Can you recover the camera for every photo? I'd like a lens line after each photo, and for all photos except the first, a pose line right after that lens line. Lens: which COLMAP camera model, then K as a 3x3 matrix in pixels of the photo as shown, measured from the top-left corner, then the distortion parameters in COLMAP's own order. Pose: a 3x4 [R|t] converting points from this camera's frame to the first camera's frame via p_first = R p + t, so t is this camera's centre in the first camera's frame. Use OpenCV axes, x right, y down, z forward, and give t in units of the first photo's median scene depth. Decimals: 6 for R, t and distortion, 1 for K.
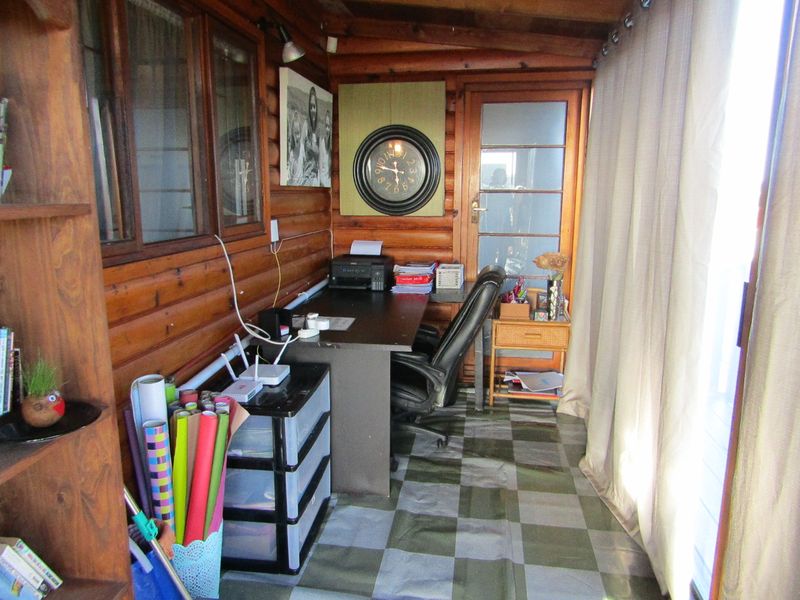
lens RADIAL K [[566.3, 0, 396.3], [0, 566.3, 301.9], [0, 0, 1]] dist [-0.016843, 0.006690]
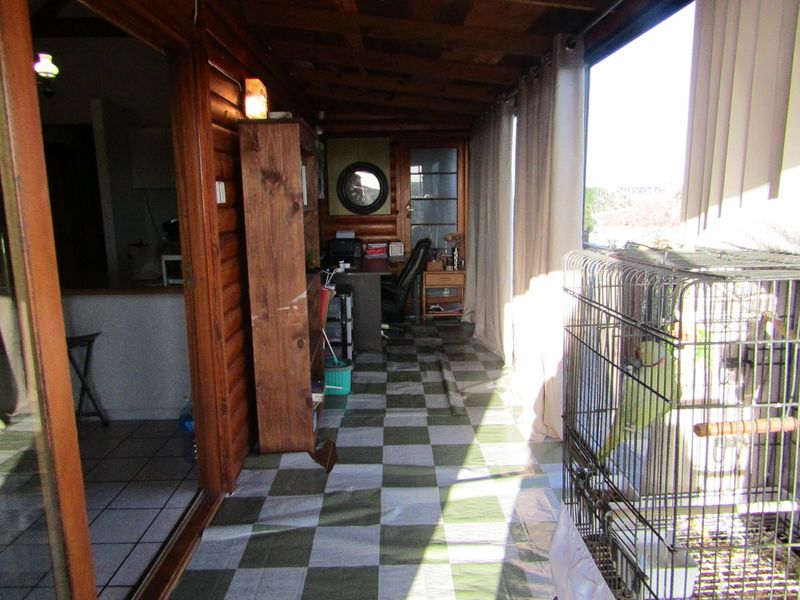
lens RADIAL K [[566.3, 0, 402.0], [0, 566.3, 299.7], [0, 0, 1]] dist [-0.016843, 0.006690]
pose [[0.984736, -0.050258, 0.166641, -0.188245], [0.052281, 0.998602, -0.007772, 0.125506], [-0.166018, 0.016366, 0.985987, -0.712327]]
